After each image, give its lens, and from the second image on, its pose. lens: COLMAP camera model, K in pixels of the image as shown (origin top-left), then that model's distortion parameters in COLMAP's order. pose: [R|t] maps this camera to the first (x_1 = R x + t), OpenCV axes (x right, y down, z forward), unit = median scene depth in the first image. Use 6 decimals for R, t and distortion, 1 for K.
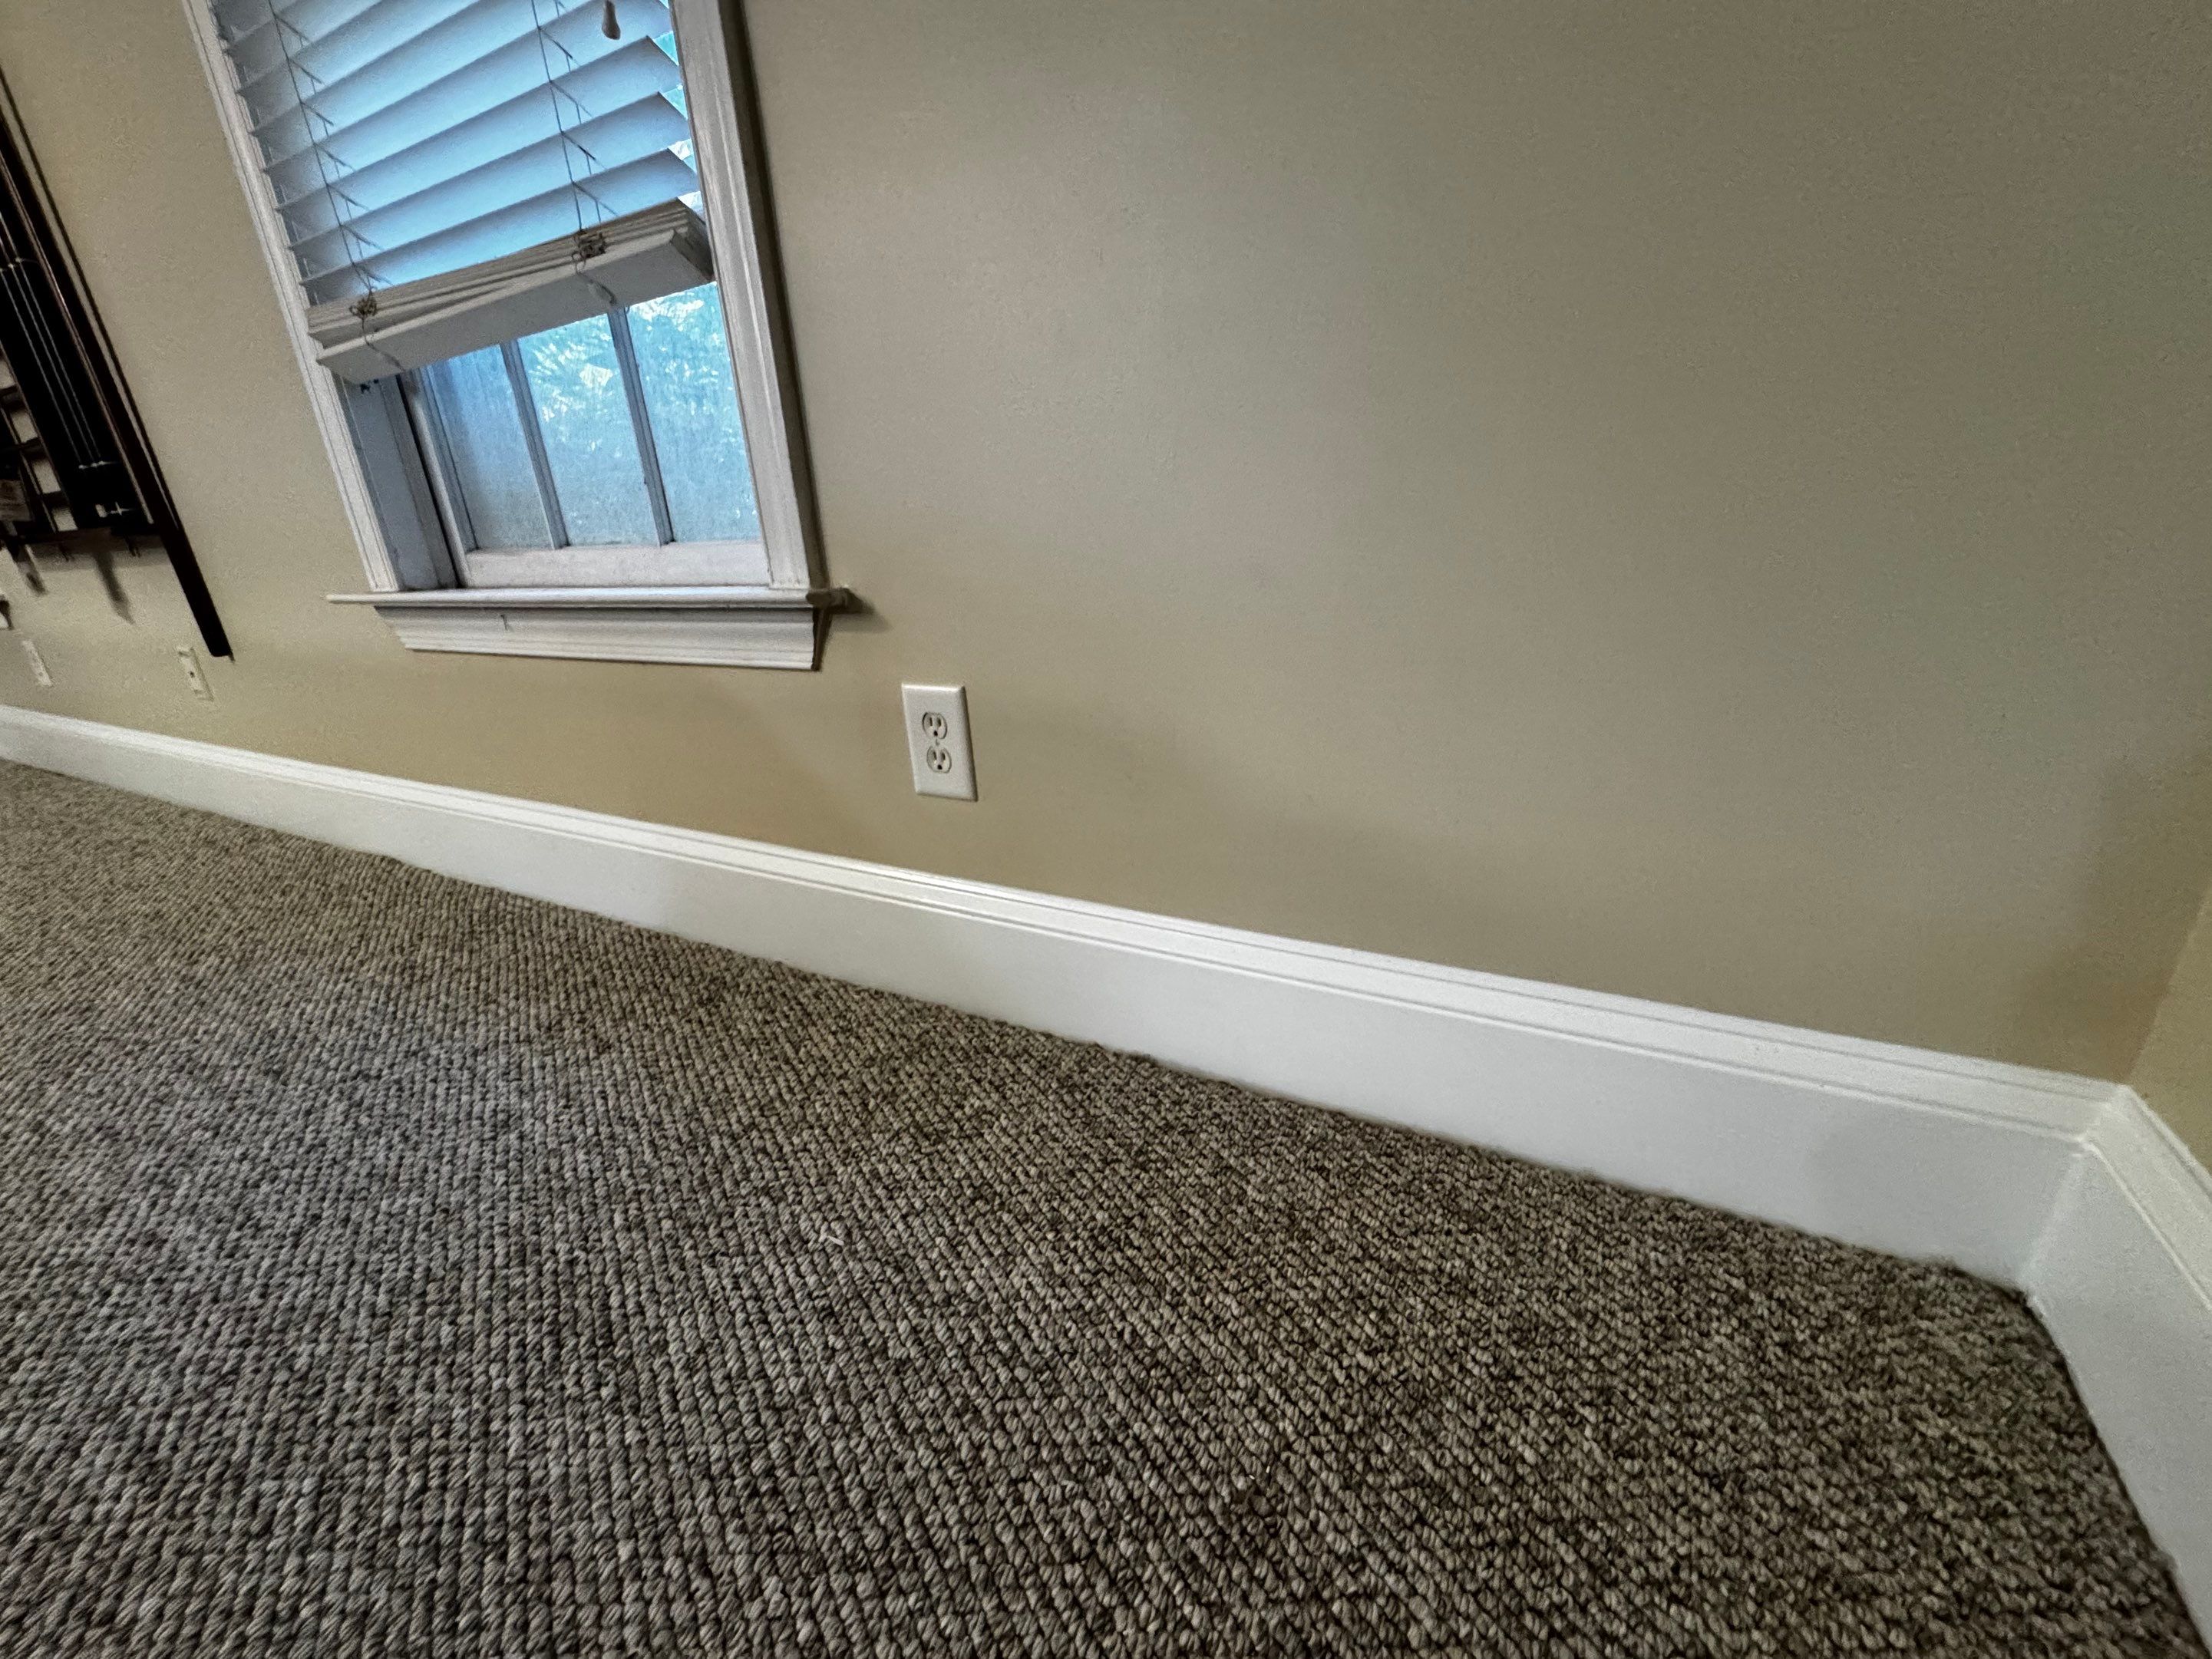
lens RADIAL K [[883.2, 0, 1114.4], [0, 883.2, 826.2], [0, 0, 1]] dist [-0.002336, 0.000118]
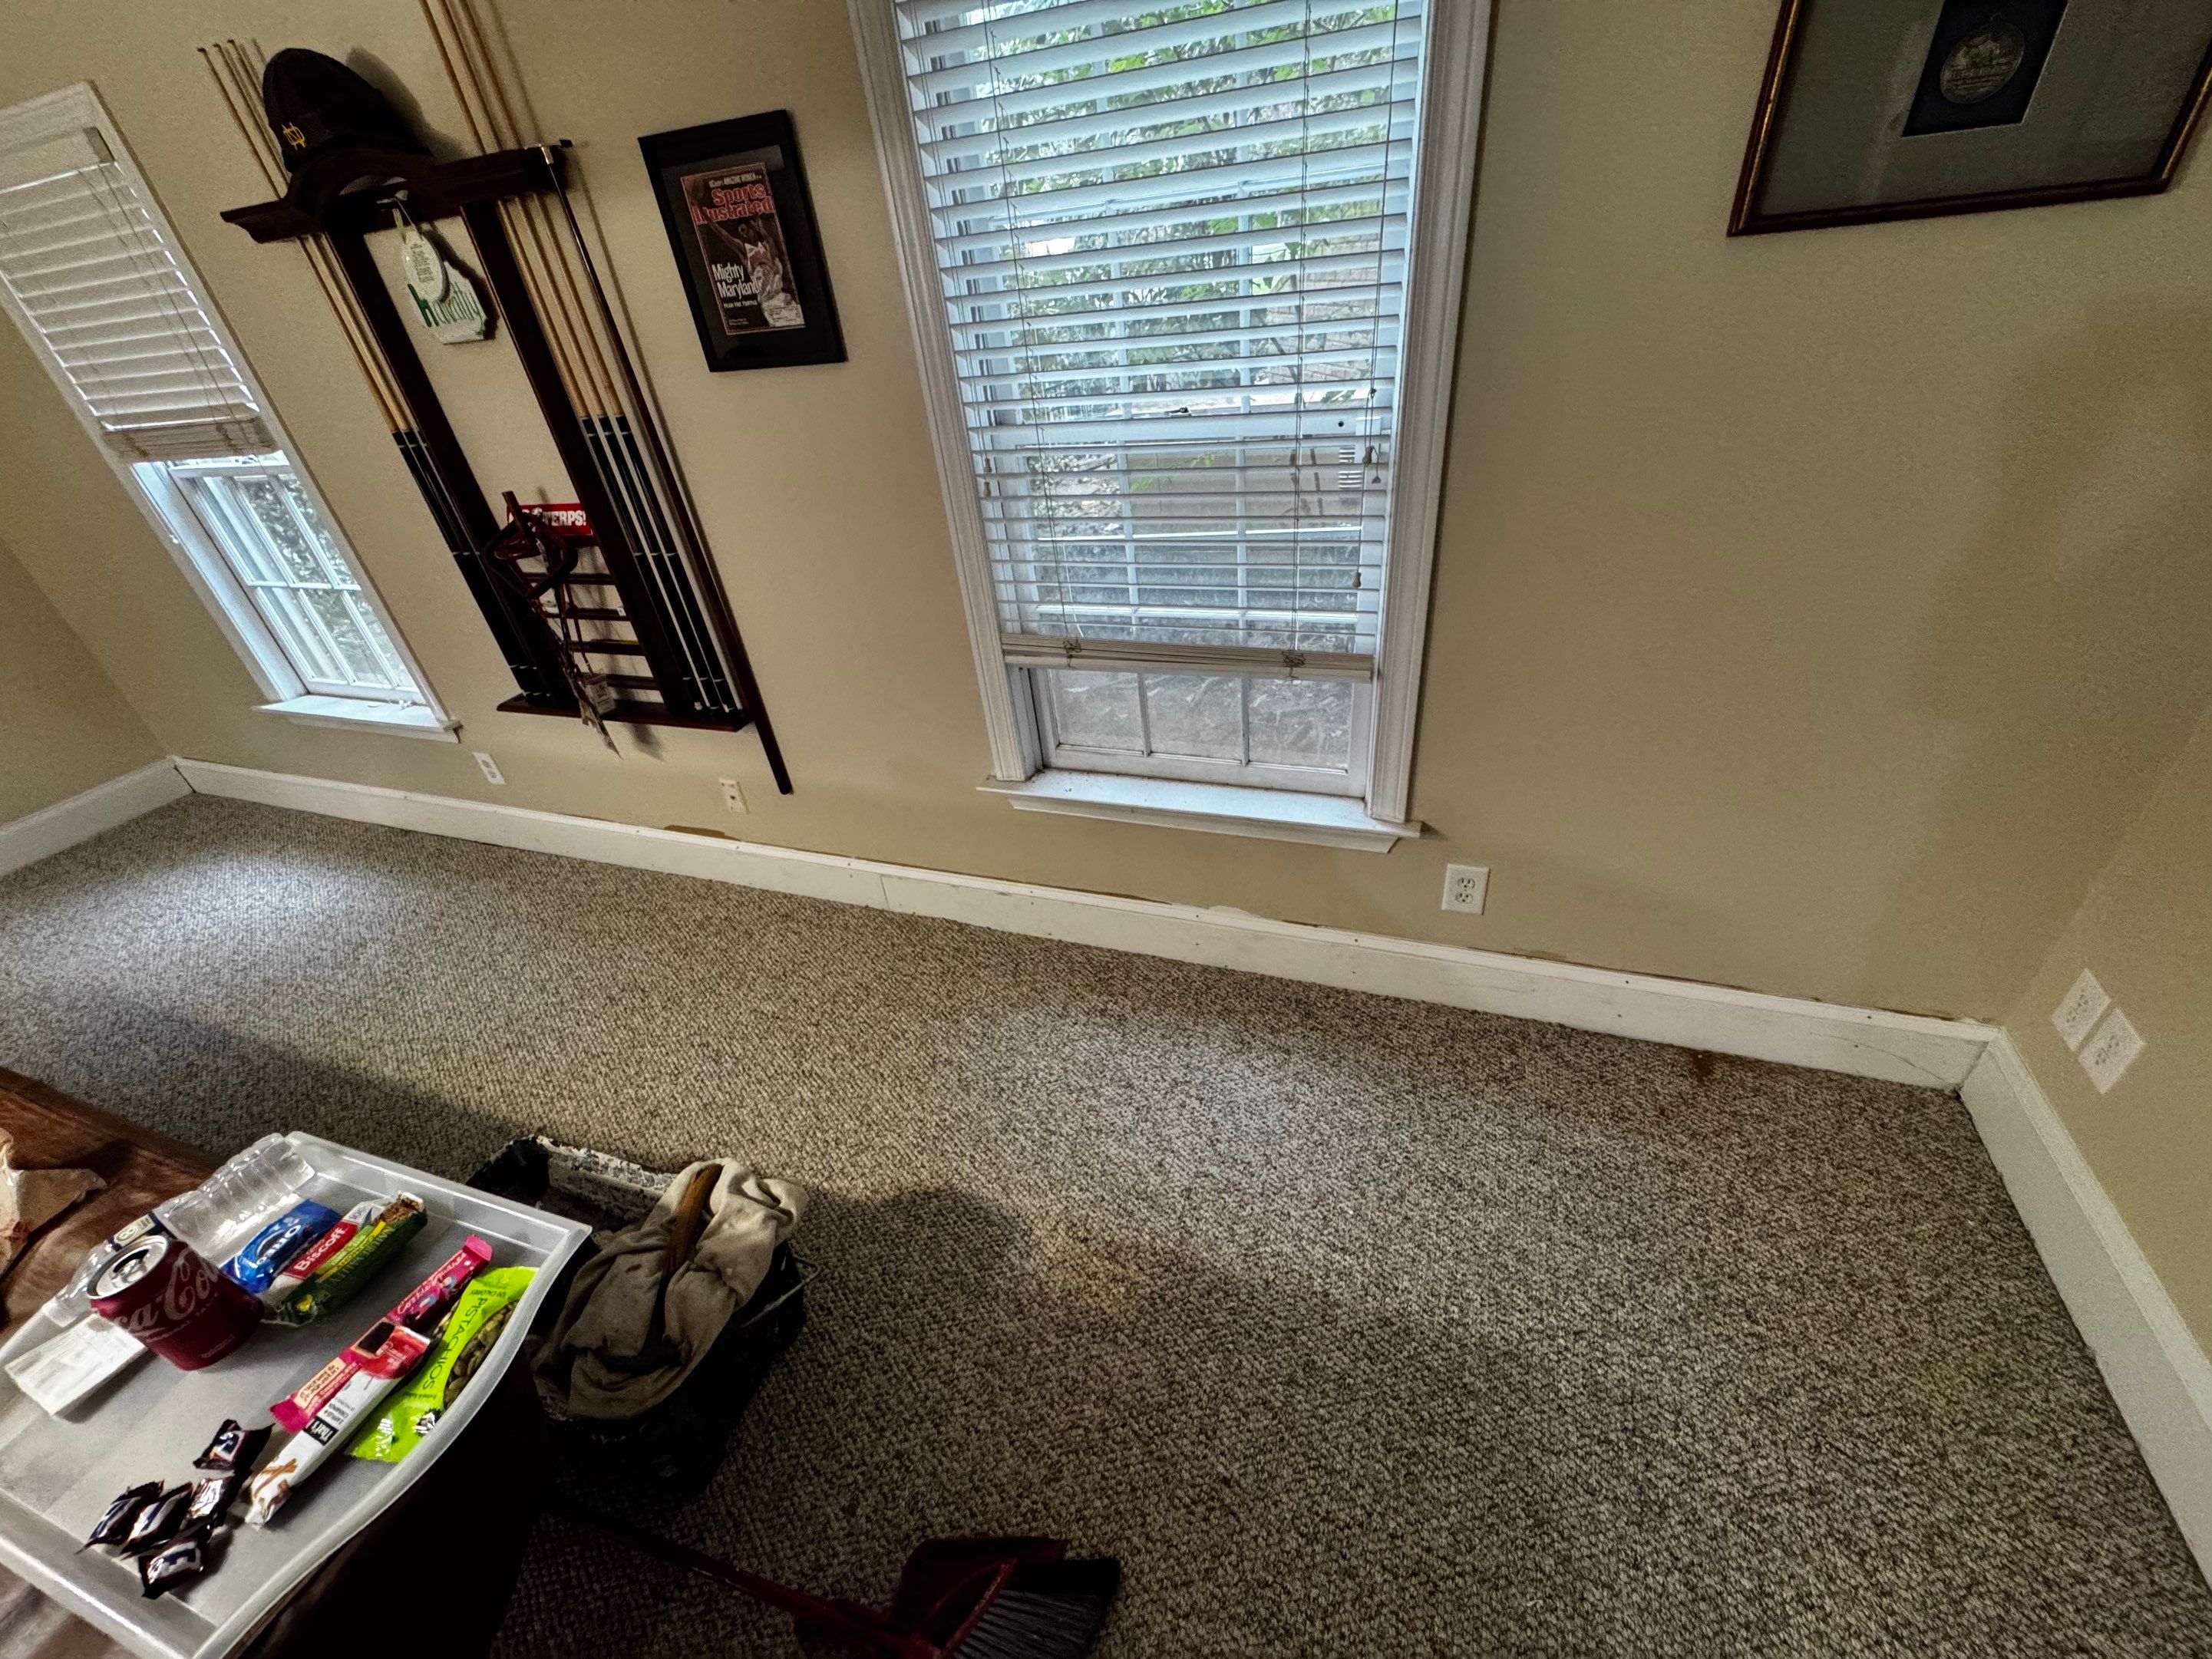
lens RADIAL K [[883.2, 0, 1114.4], [0, 883.2, 826.2], [0, 0, 1]] dist [-0.002336, 0.000118]
pose [[0.989882, -0.114442, 0.083883, -1.238908], [0.092590, 0.968941, 0.229304, -0.835786], [-0.107520, -0.219217, 0.969734, -0.873620]]
